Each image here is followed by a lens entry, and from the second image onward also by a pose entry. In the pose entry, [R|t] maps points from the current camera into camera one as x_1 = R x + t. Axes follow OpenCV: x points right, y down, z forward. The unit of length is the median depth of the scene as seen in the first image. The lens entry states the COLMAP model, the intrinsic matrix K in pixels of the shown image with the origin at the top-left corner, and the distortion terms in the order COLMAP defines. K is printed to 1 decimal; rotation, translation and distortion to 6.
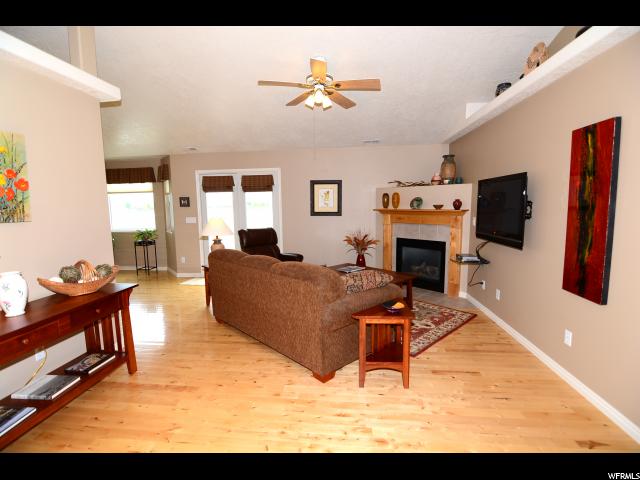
lens RADIAL K [[311.8, 0, 318.4], [0, 311.8, 238.2], [0, 0, 1]] dist [-0.002822, -0.001399]
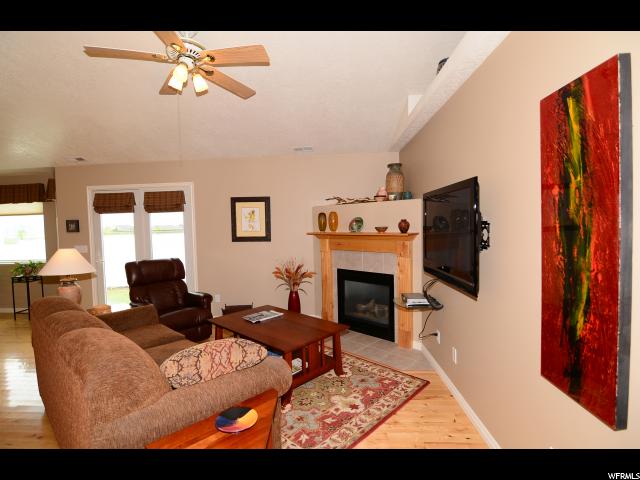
lens RADIAL K [[321.5, 0, 315.4], [0, 321.5, 238.5], [0, 0, 1]] dist [-0.002535, -0.000934]
pose [[0.998743, -0.013045, 0.048402, 0.175674], [0.016257, 0.997648, -0.066587, -0.027049], [-0.047419, 0.067290, 0.996606, 0.211824]]
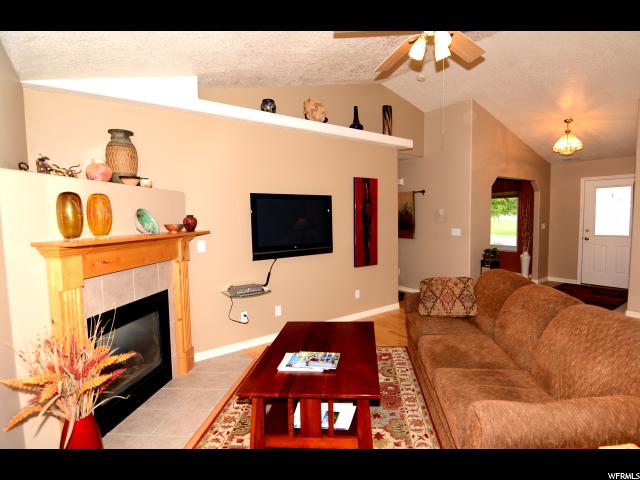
lens RADIAL K [[333.9, 0, 350.8], [0, 333.9, 238.8], [0, 0, 1]] dist [-0.000651, -0.000603]
pose [[-0.706120, -0.025413, 0.707636, -0.252519], [0.102567, 0.985145, 0.137726, -0.126562], [-0.700624, 0.169831, -0.693025, 1.151787]]
